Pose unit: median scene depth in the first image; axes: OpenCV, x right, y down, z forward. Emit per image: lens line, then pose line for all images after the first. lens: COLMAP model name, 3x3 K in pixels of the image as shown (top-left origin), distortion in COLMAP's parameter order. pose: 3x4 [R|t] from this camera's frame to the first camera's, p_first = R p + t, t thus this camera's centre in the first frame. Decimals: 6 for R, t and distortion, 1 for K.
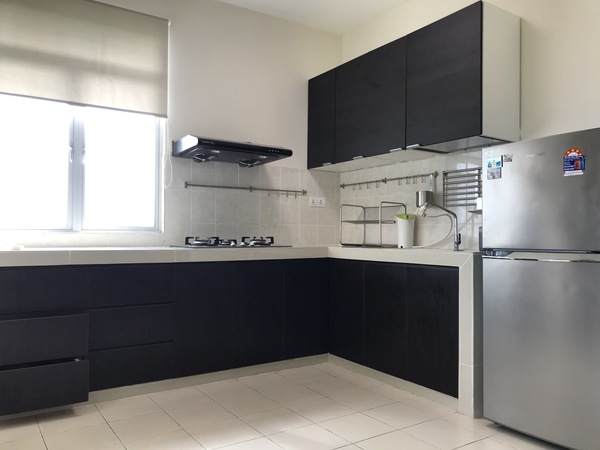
lens RADIAL K [[490.8, 0, 299.2], [0, 490.8, 223.2], [0, 0, 1]] dist [-0.003338, -0.003938]
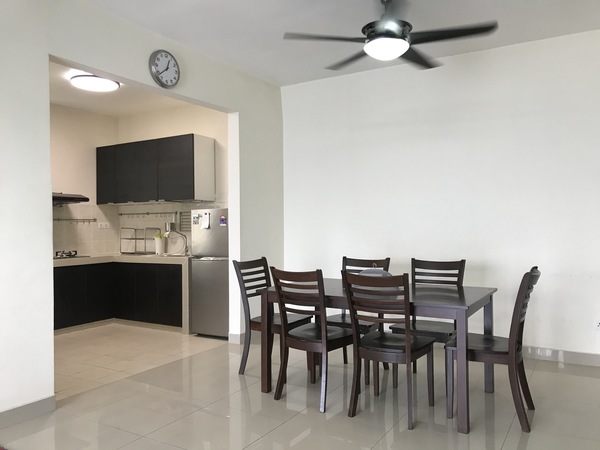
lens RADIAL K [[490.8, 0, 303.0], [0, 490.8, 227.2], [0, 0, 1]] dist [-0.003338, -0.003938]
pose [[0.900094, -0.022551, 0.435112, -0.081524], [0.009792, 0.999454, 0.031542, -0.092404], [-0.435586, -0.024130, 0.899824, -0.770188]]
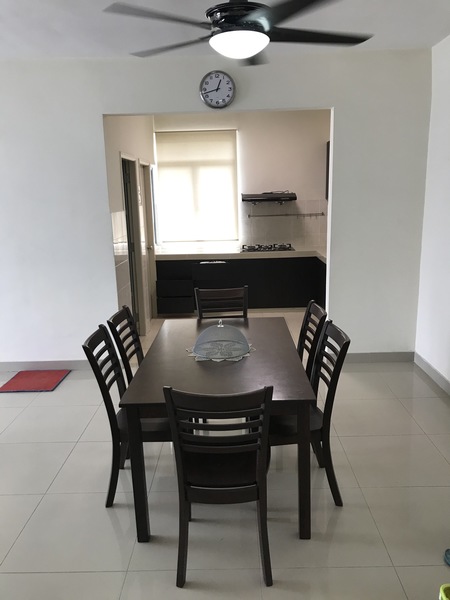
lens RADIAL K [[490.8, 0, 225.0], [0, 490.8, 299.2], [0, 0, 1]] dist [-0.003338, -0.003938]
pose [[0.823425, 0.085289, -0.560979, 0.777674], [0.053356, 0.972621, 0.226191, -0.196975], [0.564912, -0.216183, 0.796329, -0.635080]]
